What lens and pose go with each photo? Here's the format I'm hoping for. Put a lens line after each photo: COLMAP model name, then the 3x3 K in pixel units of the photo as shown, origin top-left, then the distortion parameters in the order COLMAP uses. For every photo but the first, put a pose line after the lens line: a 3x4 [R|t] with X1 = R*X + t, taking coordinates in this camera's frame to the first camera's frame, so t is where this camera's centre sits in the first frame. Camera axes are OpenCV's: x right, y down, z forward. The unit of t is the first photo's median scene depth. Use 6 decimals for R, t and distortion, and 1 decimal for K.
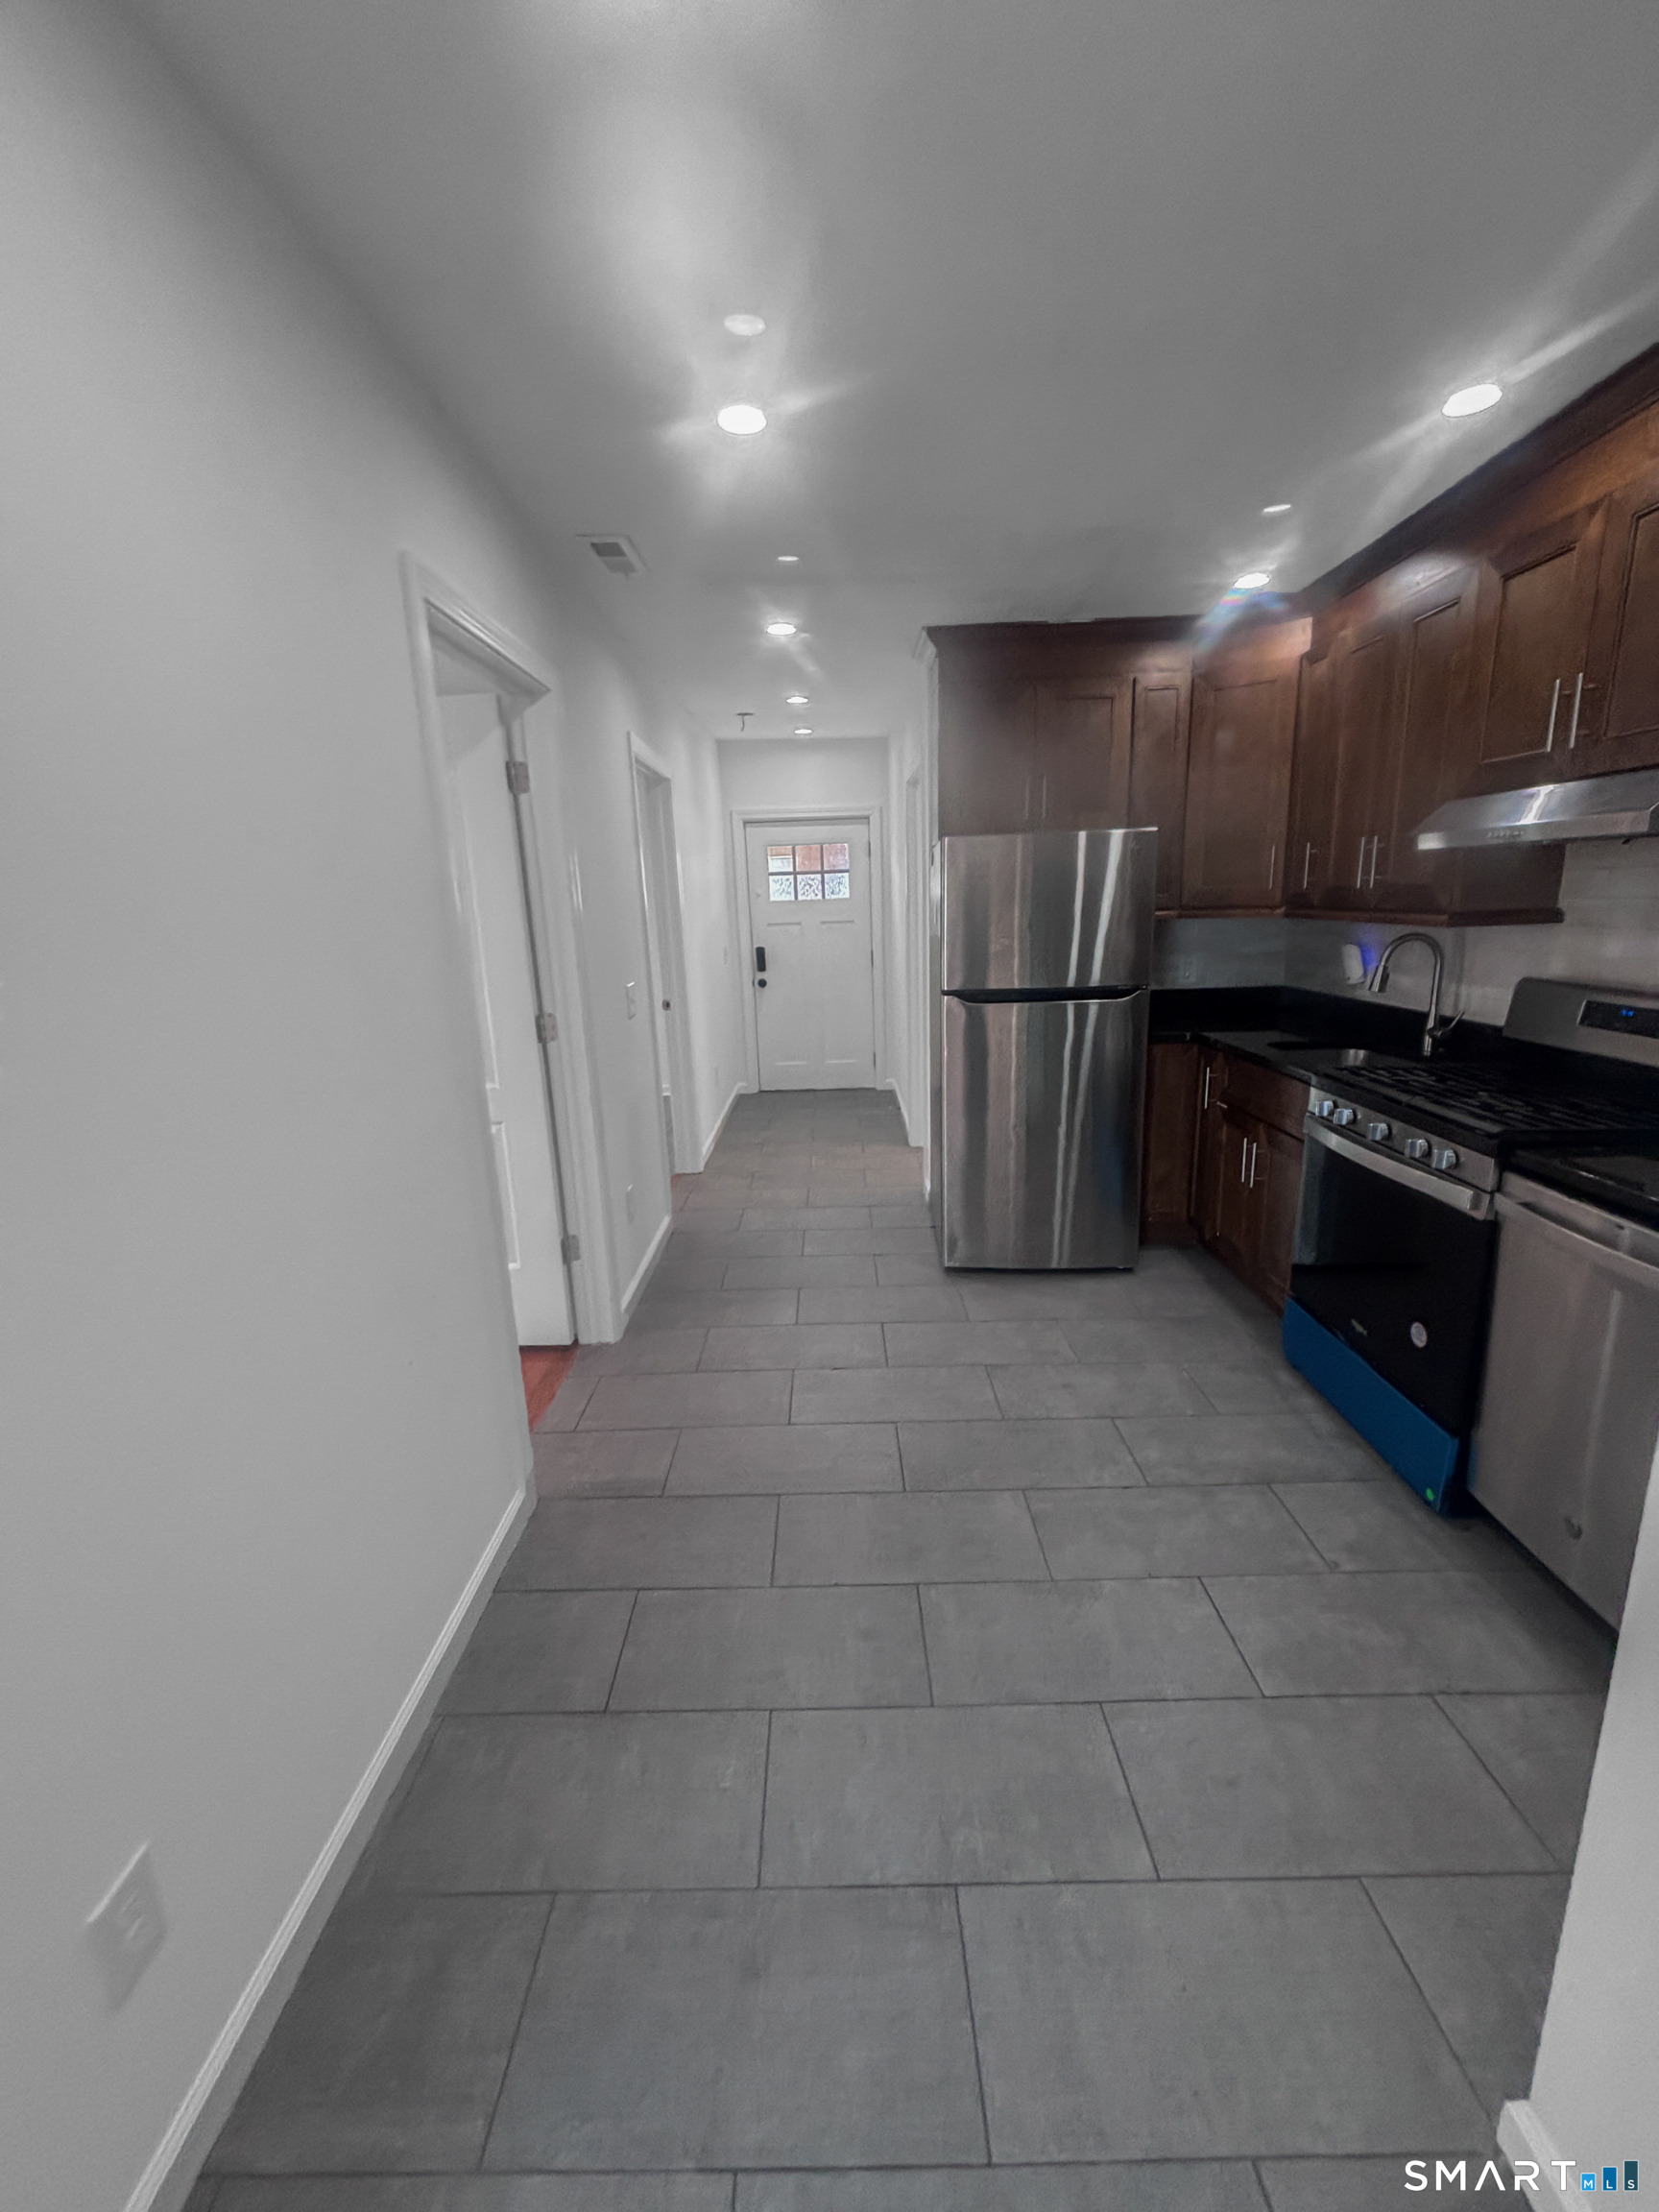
lens RADIAL K [[887.1, 0, 827.5], [0, 887.1, 1101.1], [0, 0, 1]] dist [0.001163, 0.000127]
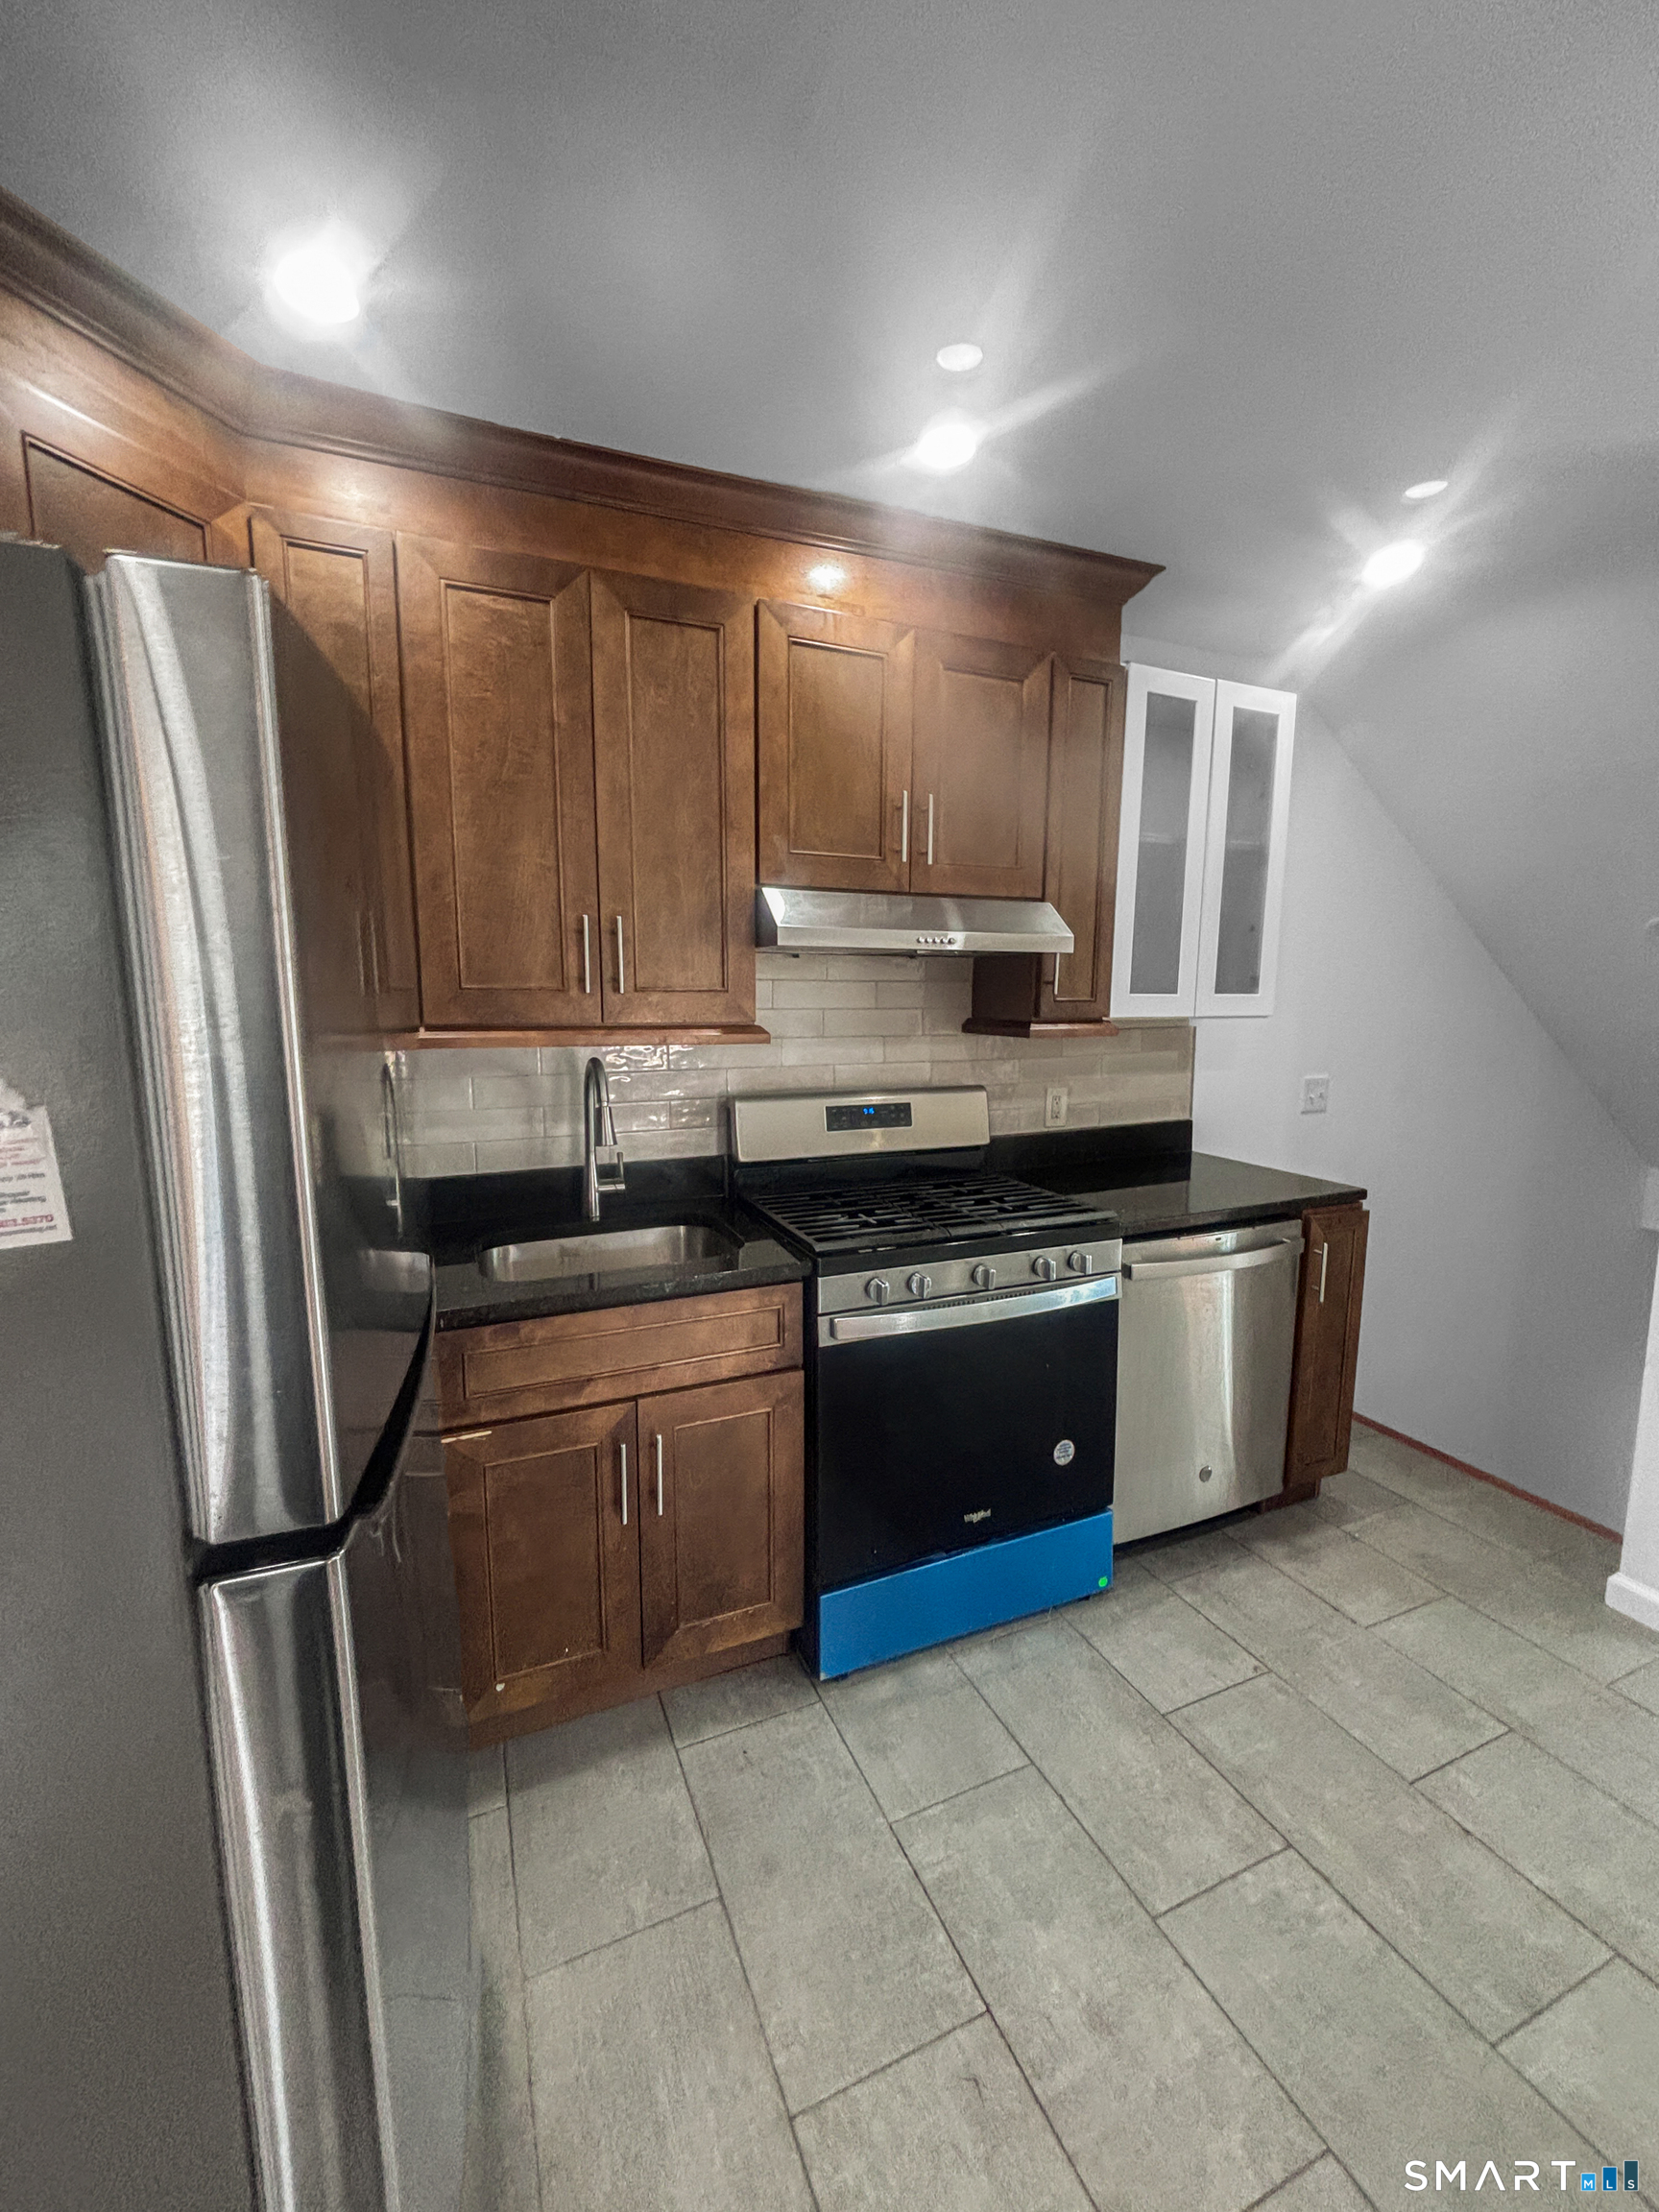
lens RADIAL K [[887.1, 0, 827.5], [0, 887.1, 1101.1], [0, 0, 1]] dist [0.001163, 0.000127]
pose [[-0.398403, -0.079601, 0.913750, -0.054606], [0.213497, 0.960815, 0.176788, -0.234848], [-0.892017, 0.265516, -0.365797, 1.075096]]
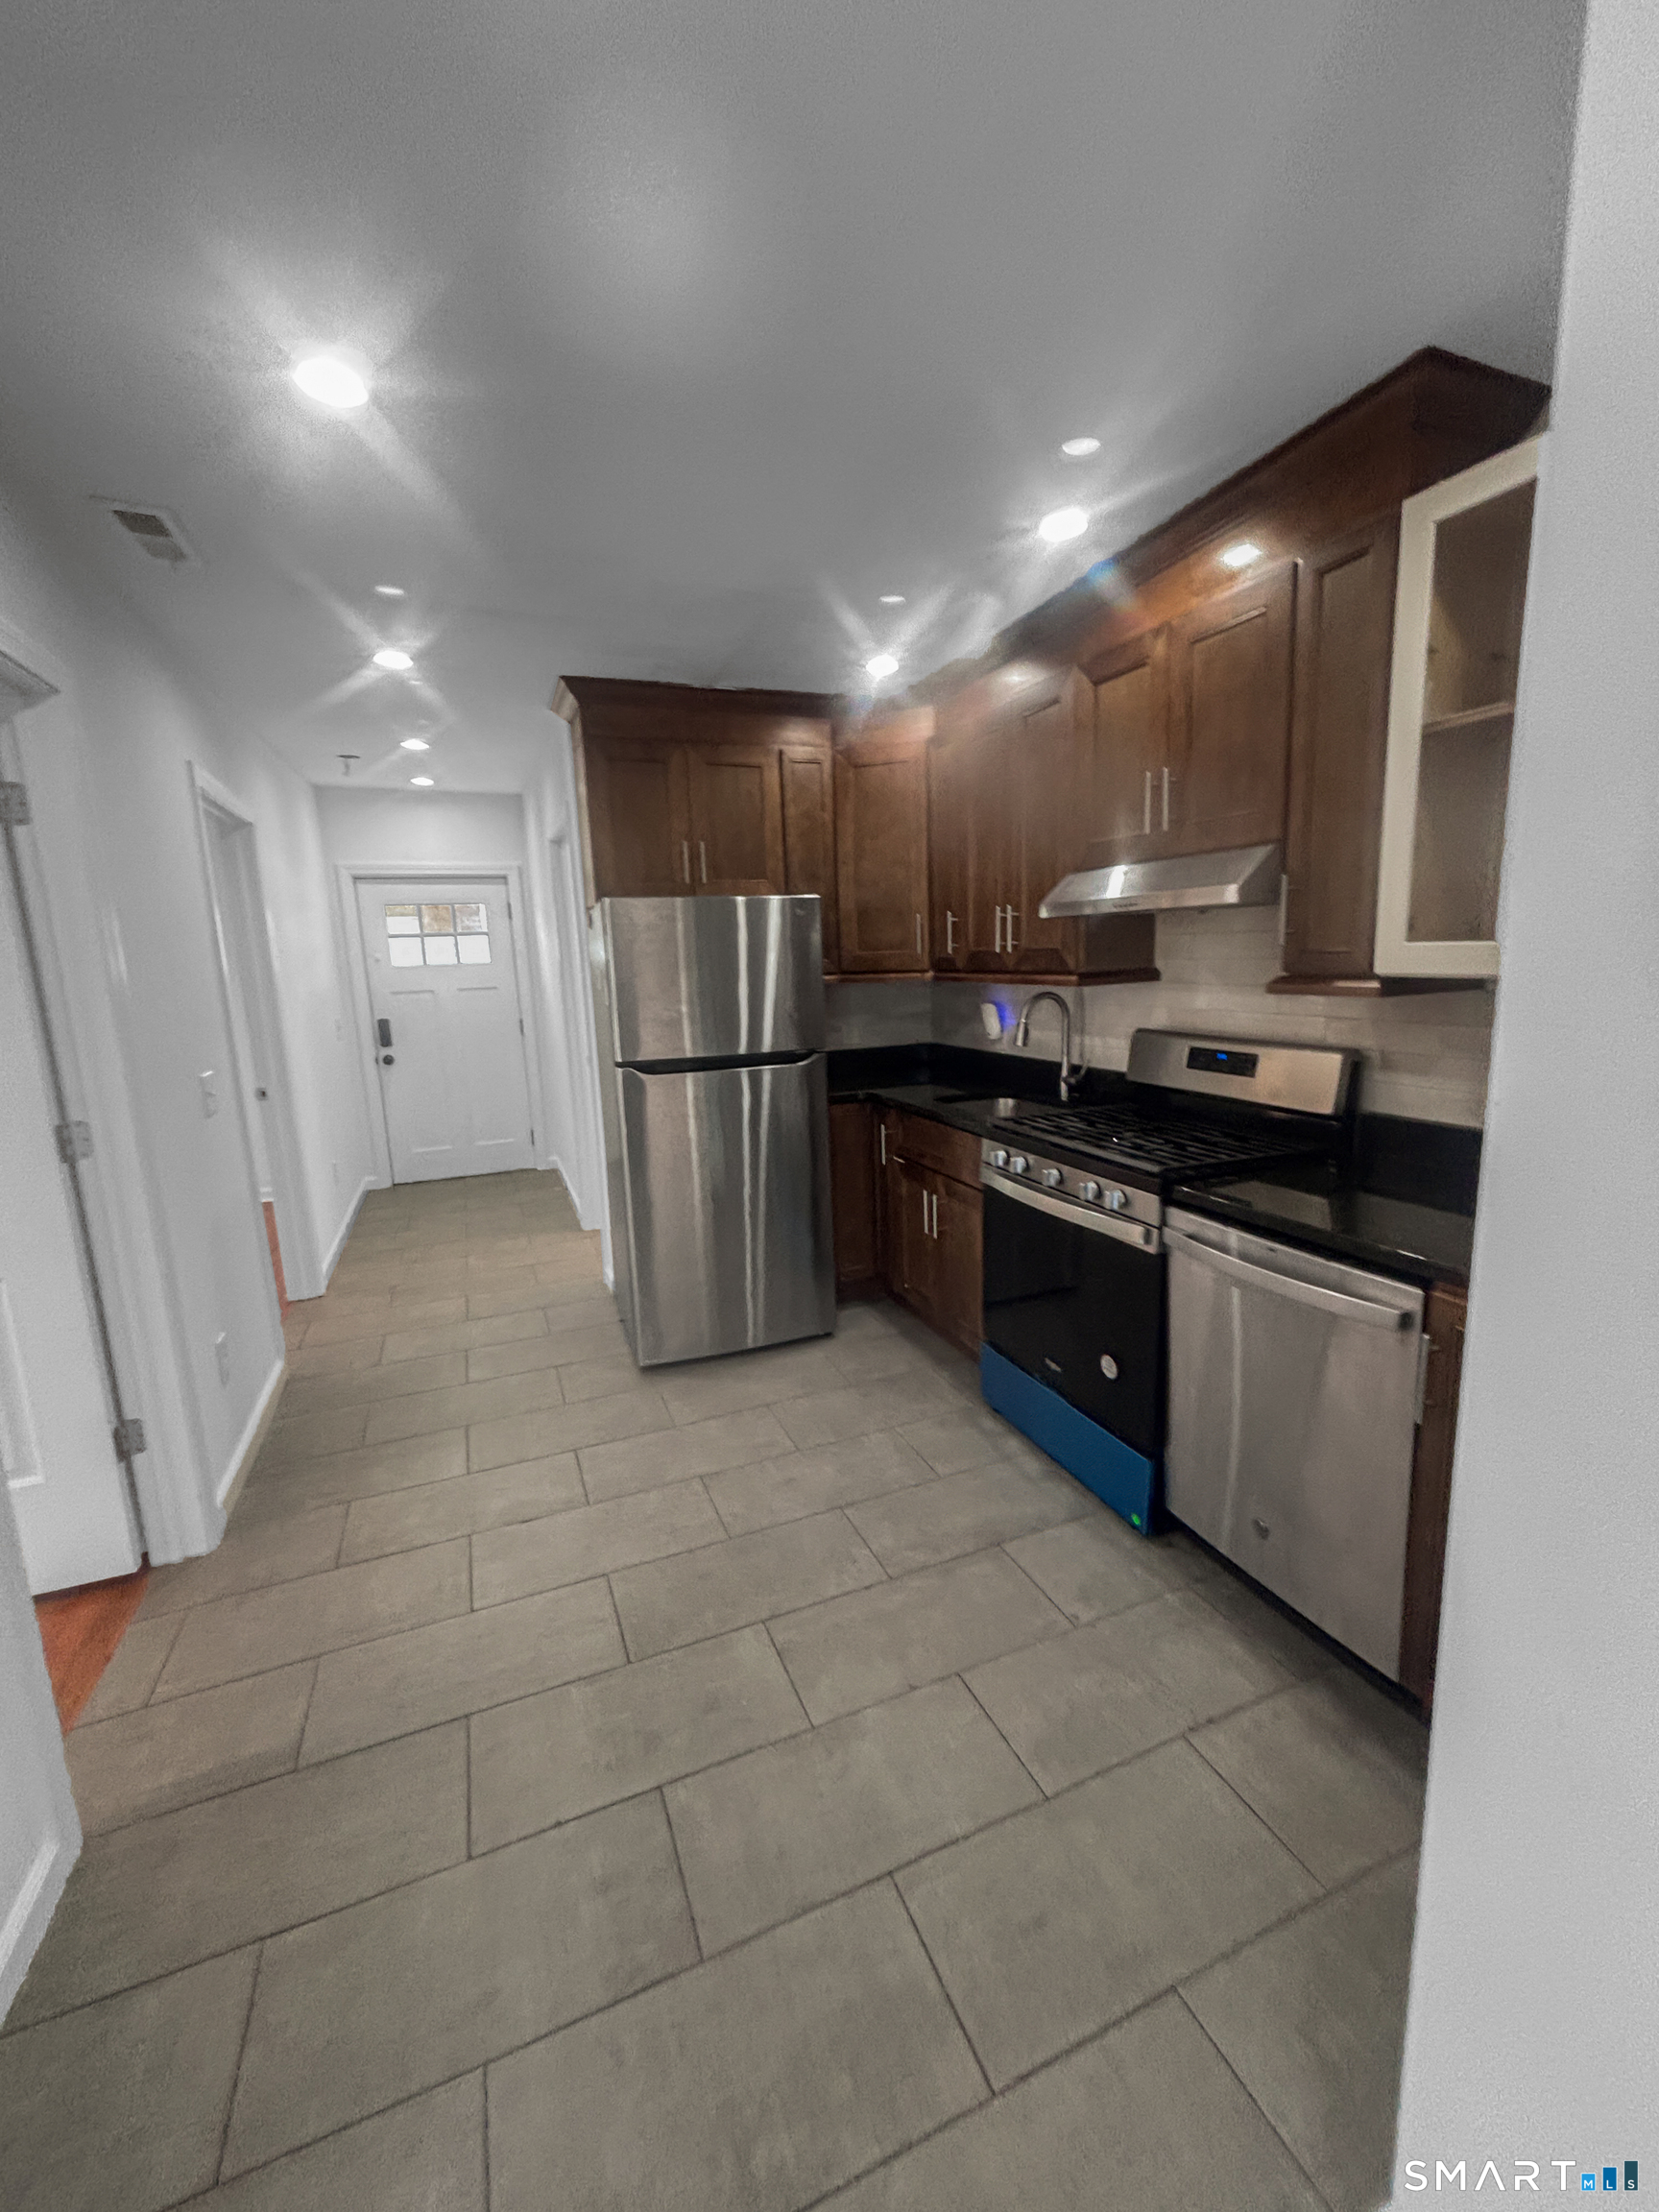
lens RADIAL K [[887.1, 0, 827.5], [0, 887.1, 1101.1], [0, 0, 1]] dist [0.001163, 0.000127]
pose [[0.924132, -0.064137, 0.376652, -0.015979], [0.090591, 0.994481, -0.052927, -0.019197], [-0.371179, 0.083032, 0.924842, 0.087422]]
